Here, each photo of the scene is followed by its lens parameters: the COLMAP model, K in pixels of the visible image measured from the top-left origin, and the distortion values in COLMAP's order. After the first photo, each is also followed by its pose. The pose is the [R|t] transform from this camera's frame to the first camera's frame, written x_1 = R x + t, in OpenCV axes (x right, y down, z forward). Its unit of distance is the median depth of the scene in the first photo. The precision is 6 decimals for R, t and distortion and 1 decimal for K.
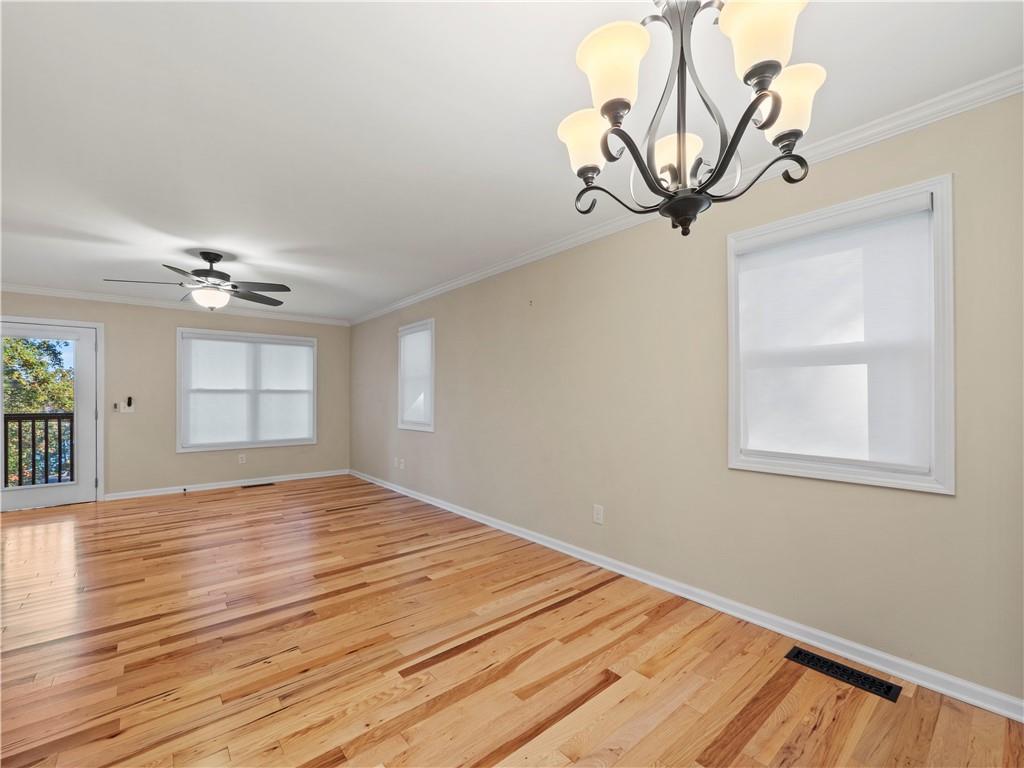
lens RADIAL K [[434.8, 0, 511.1], [0, 434.8, 393.7], [0, 0, 1]] dist [-0.004526, 0.000585]
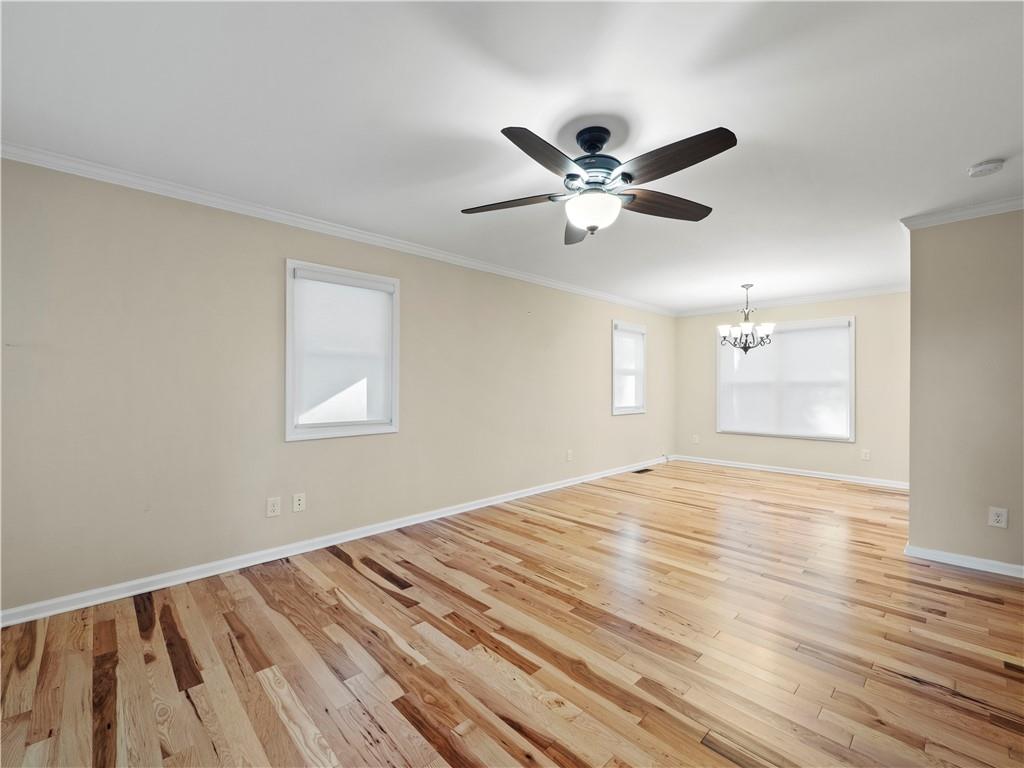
lens RADIAL K [[434.8, 0, 508.3], [0, 434.8, 387.9], [0, 0, 1]] dist [-0.004526, 0.000585]
pose [[-0.064832, -0.002749, 0.997892, -1.205713], [-0.010487, 0.999943, 0.002073, 0.011760], [-0.997841, -0.010330, -0.064858, 1.104933]]
